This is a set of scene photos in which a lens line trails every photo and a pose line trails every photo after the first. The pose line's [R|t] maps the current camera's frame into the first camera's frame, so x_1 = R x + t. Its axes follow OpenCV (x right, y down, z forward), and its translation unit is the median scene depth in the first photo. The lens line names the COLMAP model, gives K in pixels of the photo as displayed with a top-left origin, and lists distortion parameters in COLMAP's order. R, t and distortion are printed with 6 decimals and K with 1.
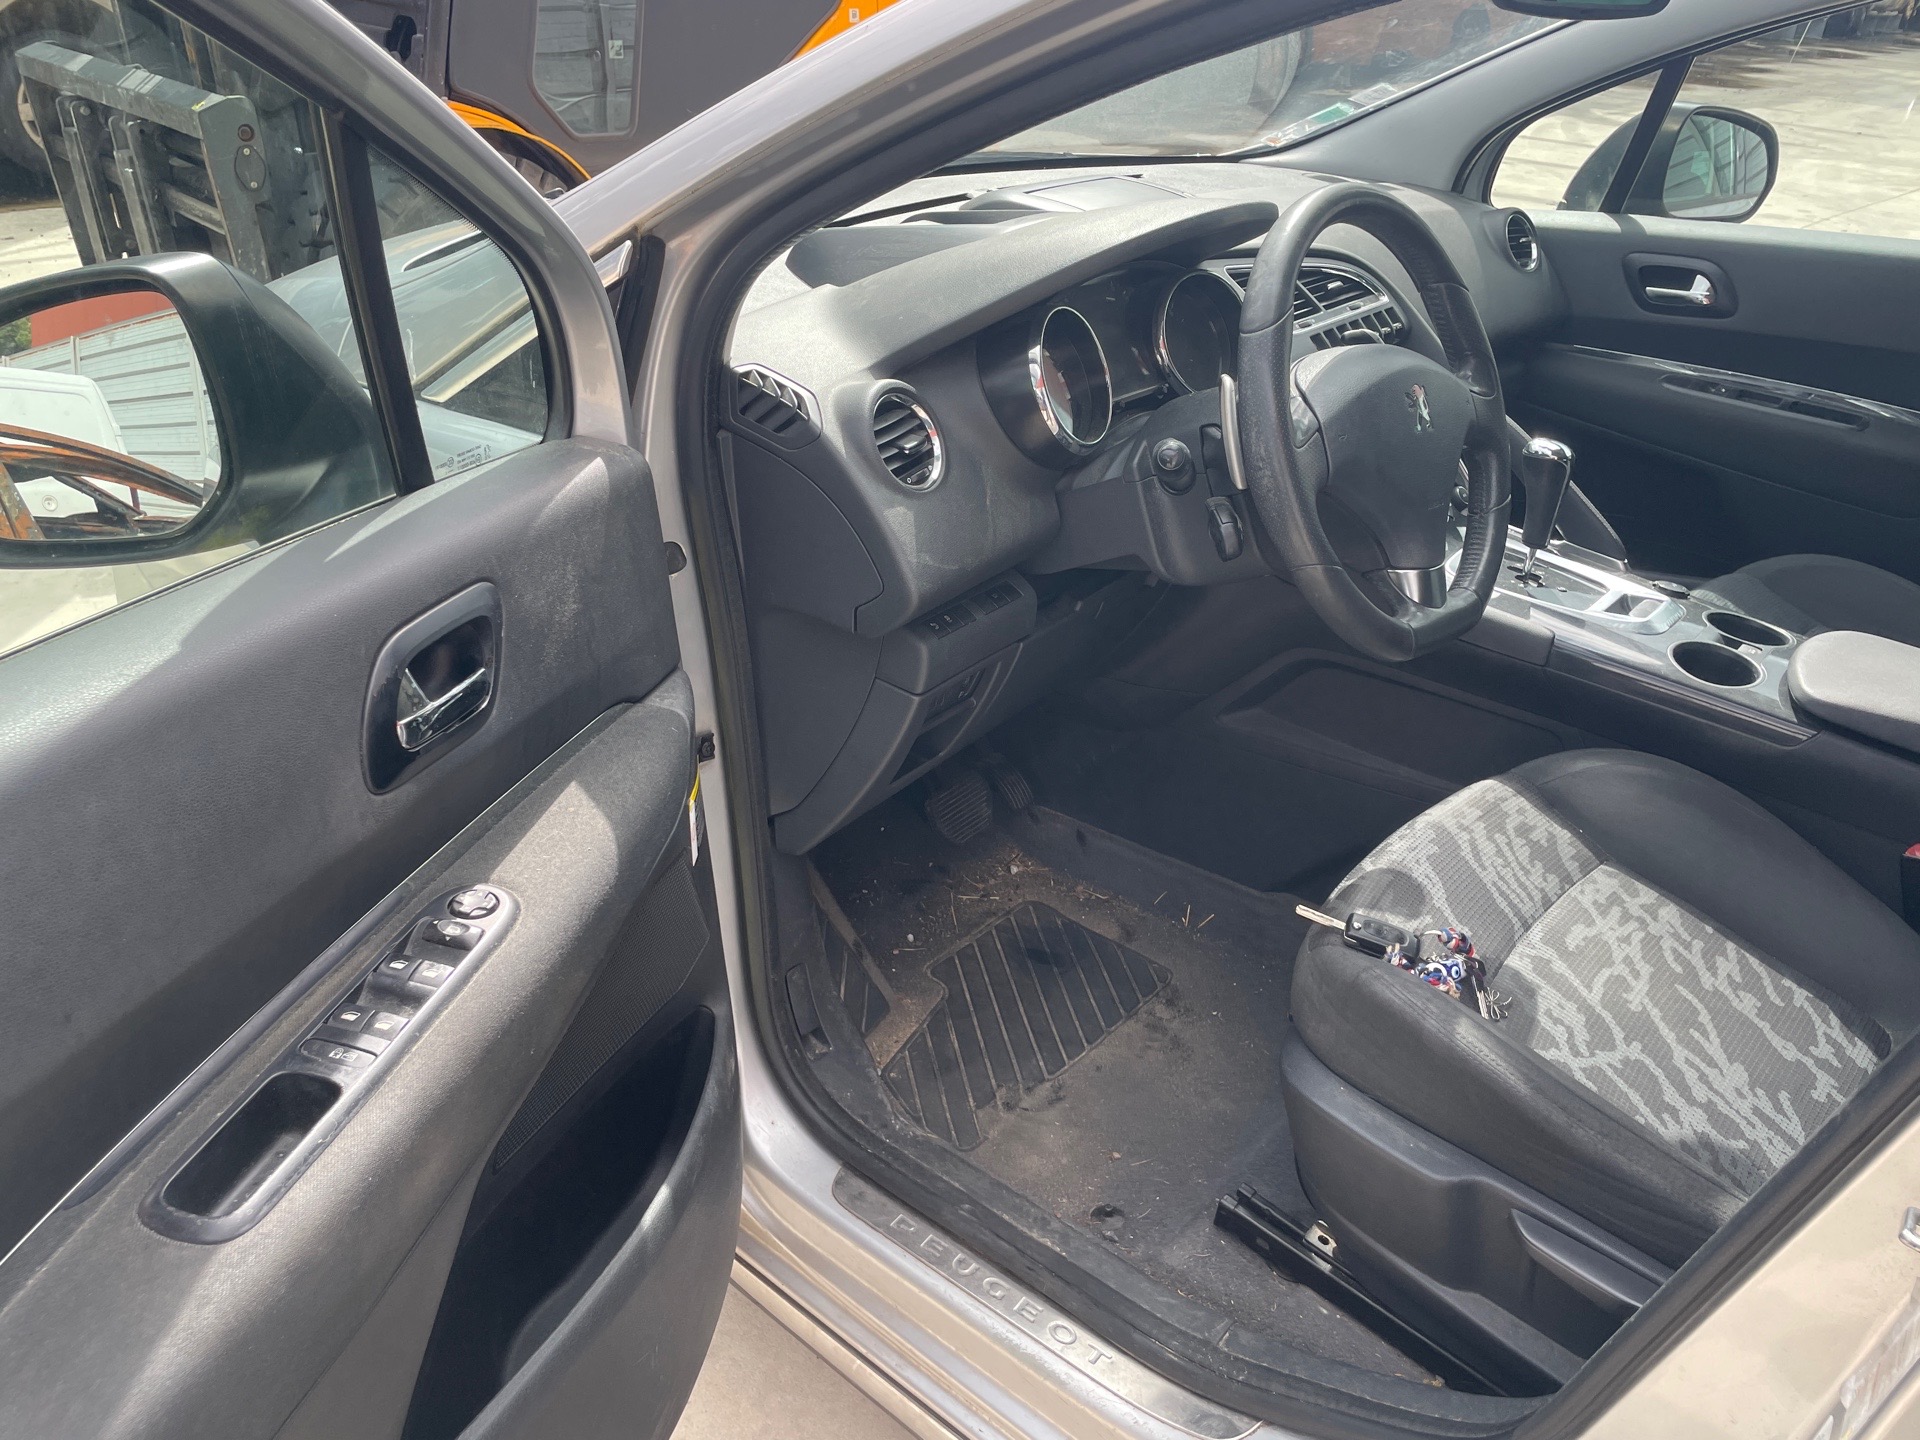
lens RADIAL K [[1452.4, 0, 944.7], [0, 1452.4, 734.3], [0, 0, 1]] dist [0.085107, -0.113134]
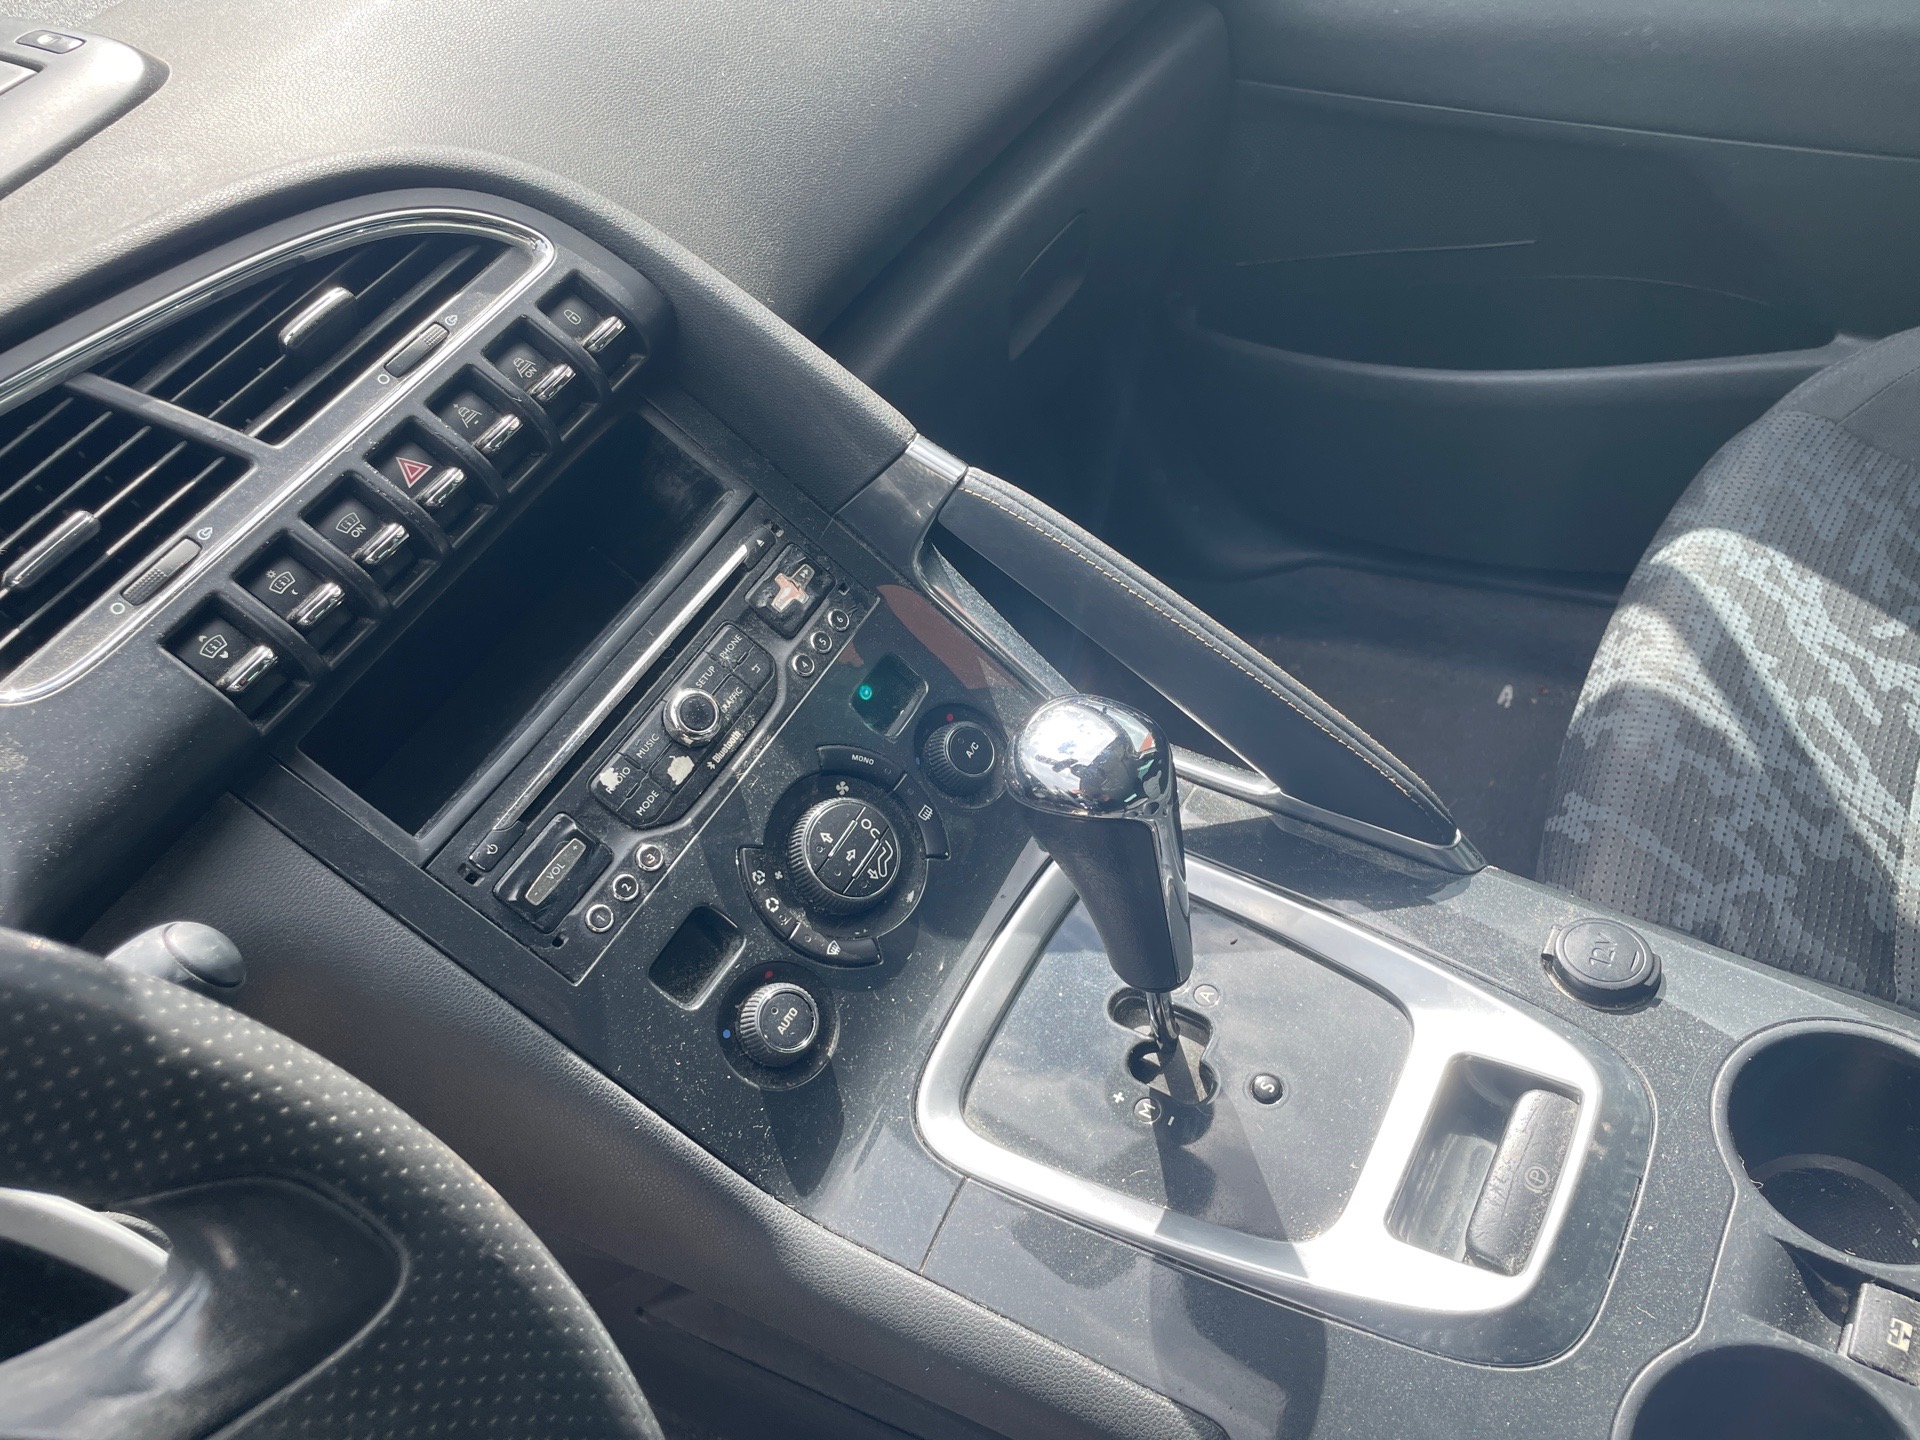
lens RADIAL K [[1452.4, 0, 976.3], [0, 1452.4, 727.0], [0, 0, 1]] dist [0.085107, -0.113134]
pose [[0.945971, -0.310183, -0.094475, 0.479909], [0.324251, 0.904436, 0.277230, -0.325049], [-0.000545, -0.292885, 0.956148, 0.825998]]
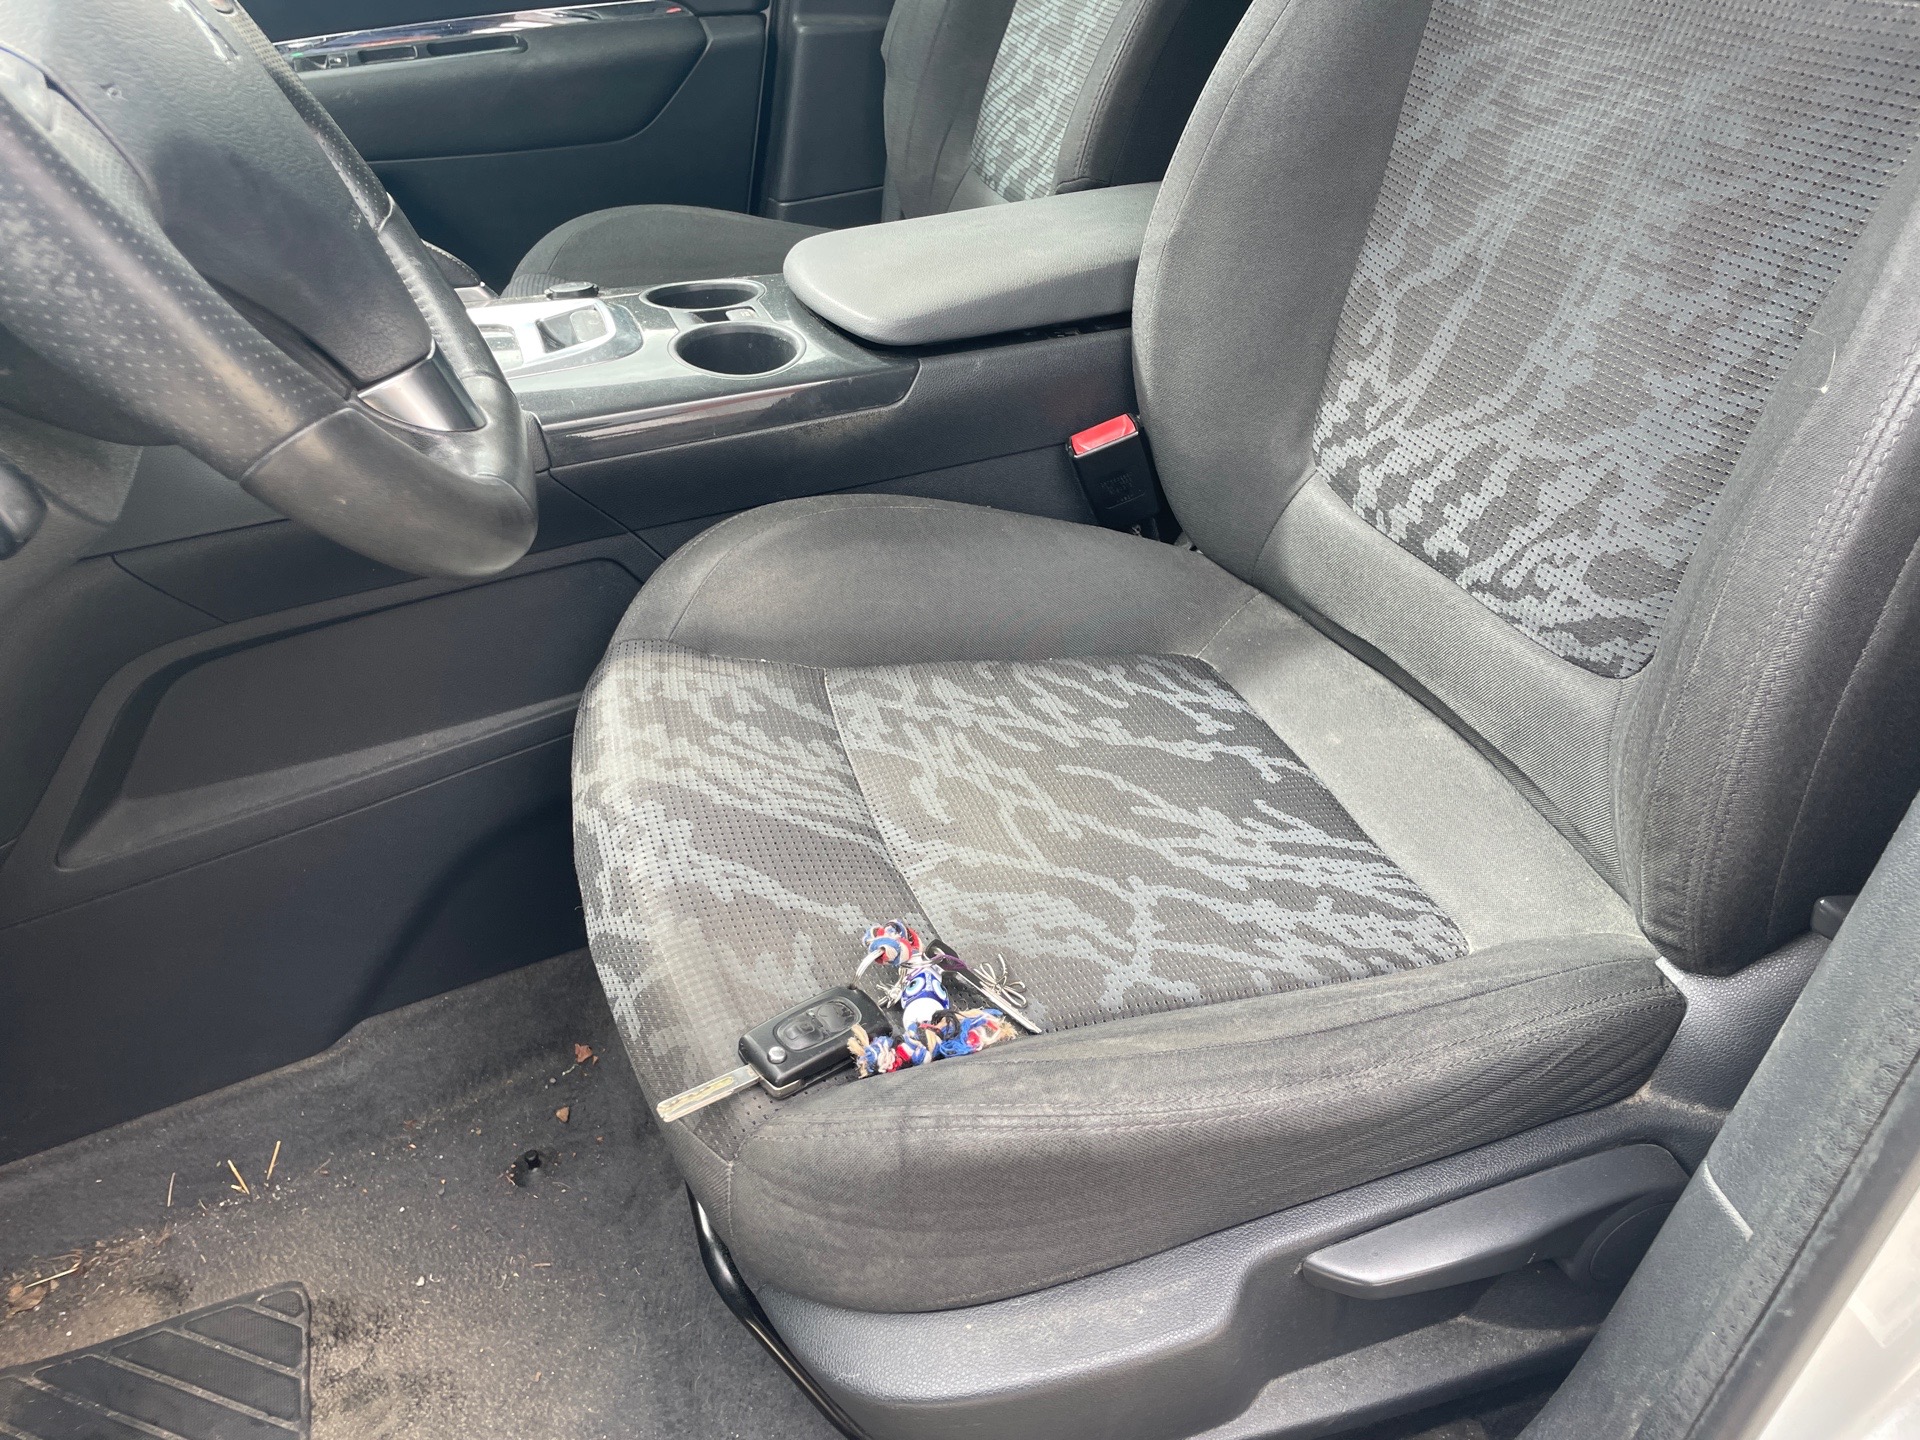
lens RADIAL K [[1452.4, 0, 935.6], [0, 1452.4, 701.9], [0, 0, 1]] dist [0.085107, -0.113134]
pose [[0.508582, -0.558285, 0.655486, 0.048443], [0.502583, 0.810632, 0.300477, -0.075951], [-0.699110, 0.176619, 0.692857, 0.539739]]
